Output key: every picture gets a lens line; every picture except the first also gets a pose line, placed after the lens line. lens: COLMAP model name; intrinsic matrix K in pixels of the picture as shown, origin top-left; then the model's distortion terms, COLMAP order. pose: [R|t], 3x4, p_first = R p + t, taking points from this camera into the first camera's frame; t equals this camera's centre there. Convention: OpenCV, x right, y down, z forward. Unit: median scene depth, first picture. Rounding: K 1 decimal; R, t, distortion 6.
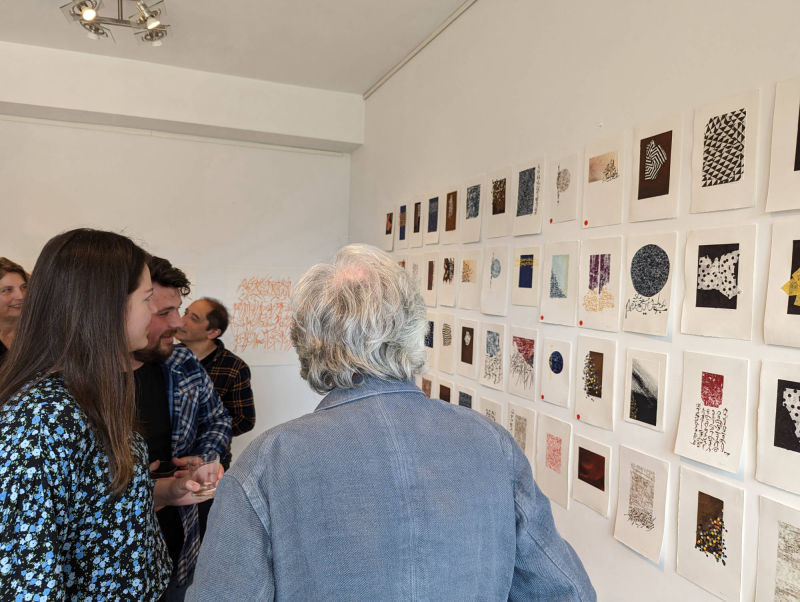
lens RADIAL K [[563.8, 0, 400.0], [0, 563.8, 301.0], [0, 0, 1]] dist [0.019181, -0.007405]
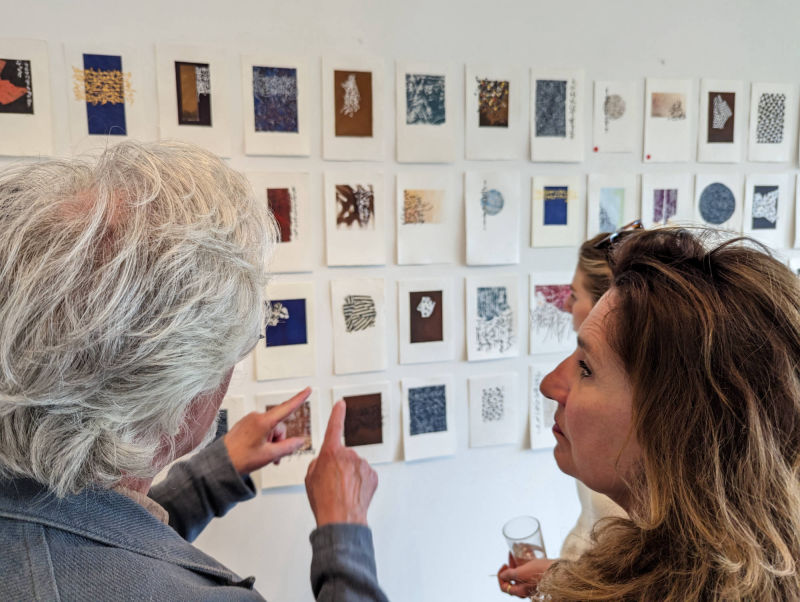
lens RADIAL K [[547.8, 0, 354.5], [0, 547.8, 304.3], [0, 0, 1]] dist [0.007319, -0.004496]
pose [[0.133521, -0.147838, 0.979957, -0.878583], [0.065342, 0.987973, 0.140144, -0.056578], [-0.988890, 0.045320, 0.141575, 1.621005]]
